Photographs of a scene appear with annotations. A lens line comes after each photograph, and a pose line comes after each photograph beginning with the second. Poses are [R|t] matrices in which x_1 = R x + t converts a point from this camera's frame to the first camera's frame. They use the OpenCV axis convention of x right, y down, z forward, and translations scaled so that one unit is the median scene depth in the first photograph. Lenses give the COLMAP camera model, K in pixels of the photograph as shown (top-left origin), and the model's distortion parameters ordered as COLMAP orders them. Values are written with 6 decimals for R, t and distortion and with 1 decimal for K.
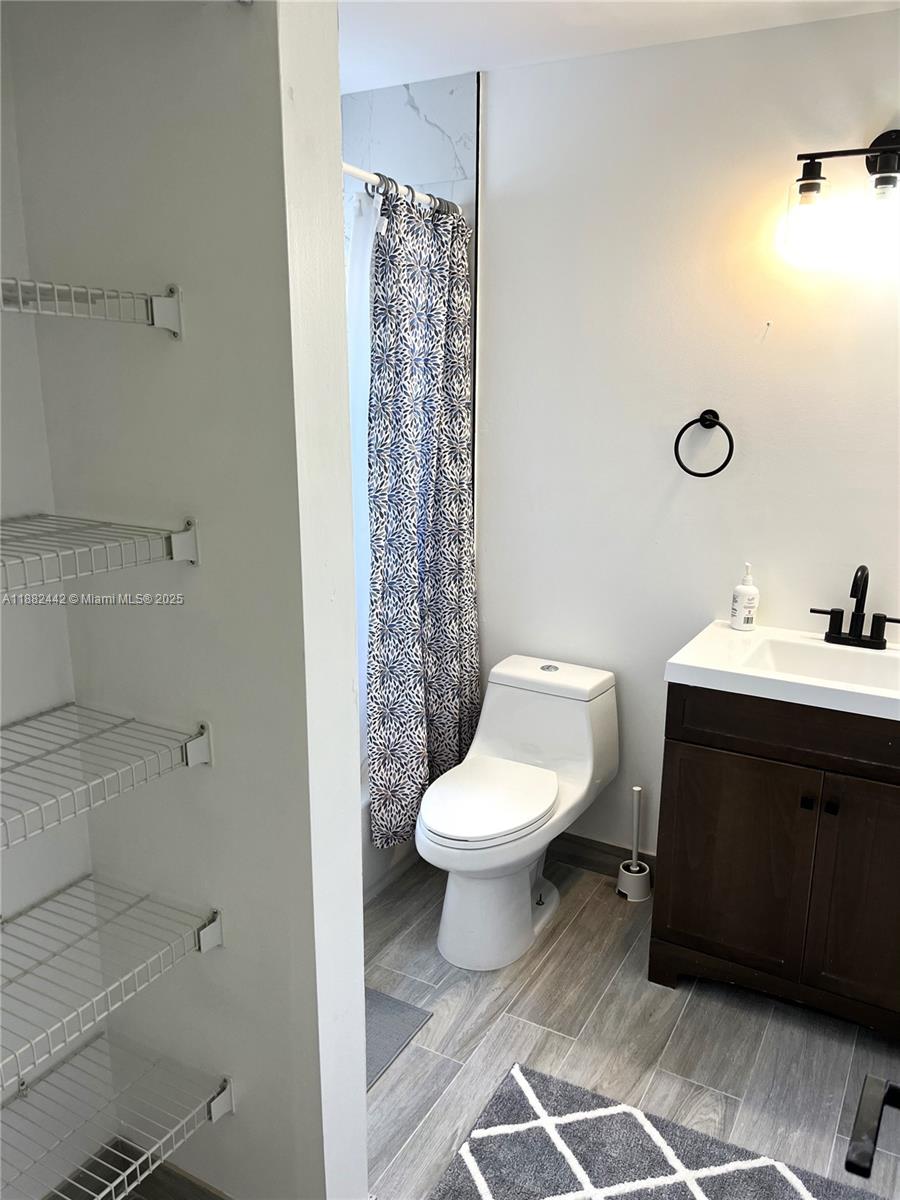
lens RADIAL K [[922.4, 0, 452.5], [0, 922.4, 600.2], [0, 0, 1]] dist [0.036679, -0.074011]
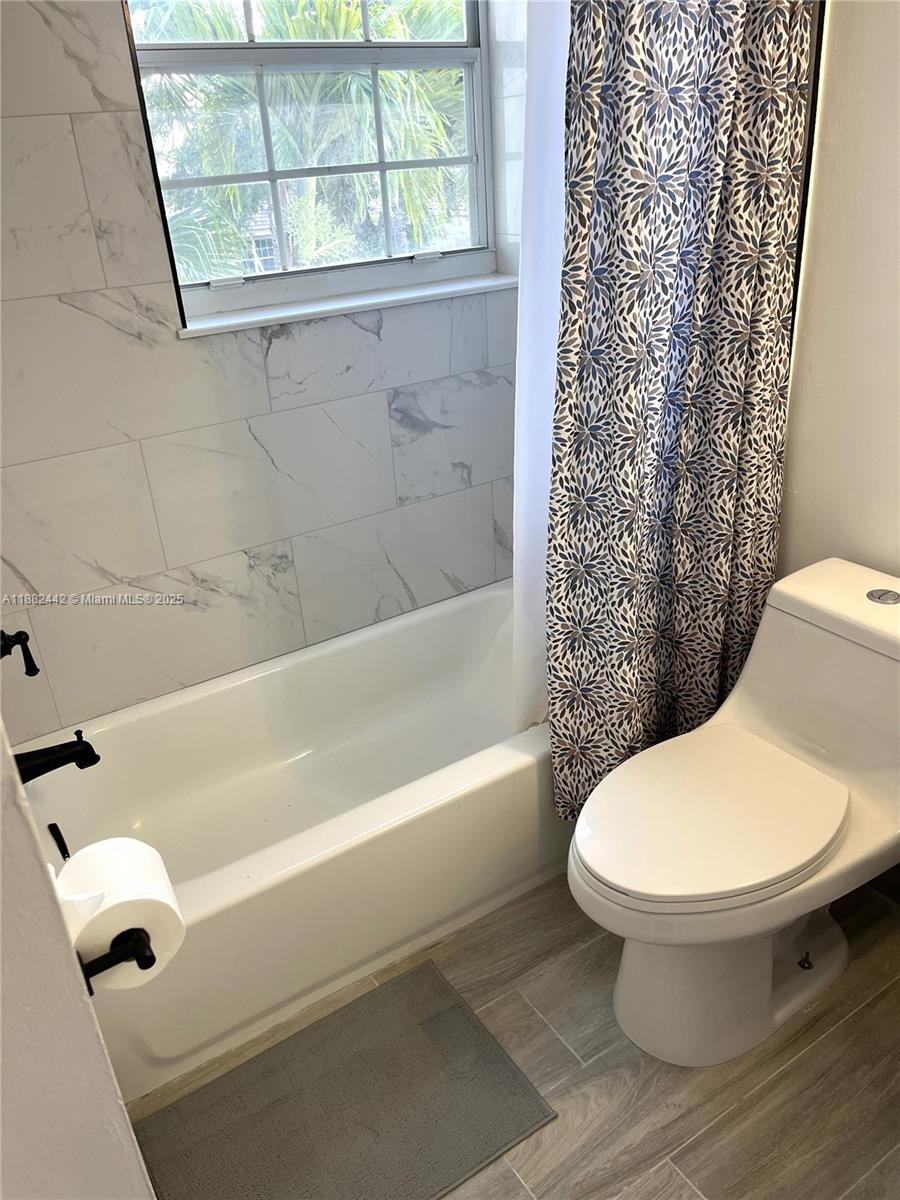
lens RADIAL K [[922.4, 0, 413.7], [0, 922.4, 603.6], [0, 0, 1]] dist [0.036679, -0.074011]
pose [[0.875910, 0.152619, -0.457700, 0.113727], [-0.043875, 0.969916, 0.239452, -0.043719], [0.480475, -0.189657, 0.856256, 0.398372]]
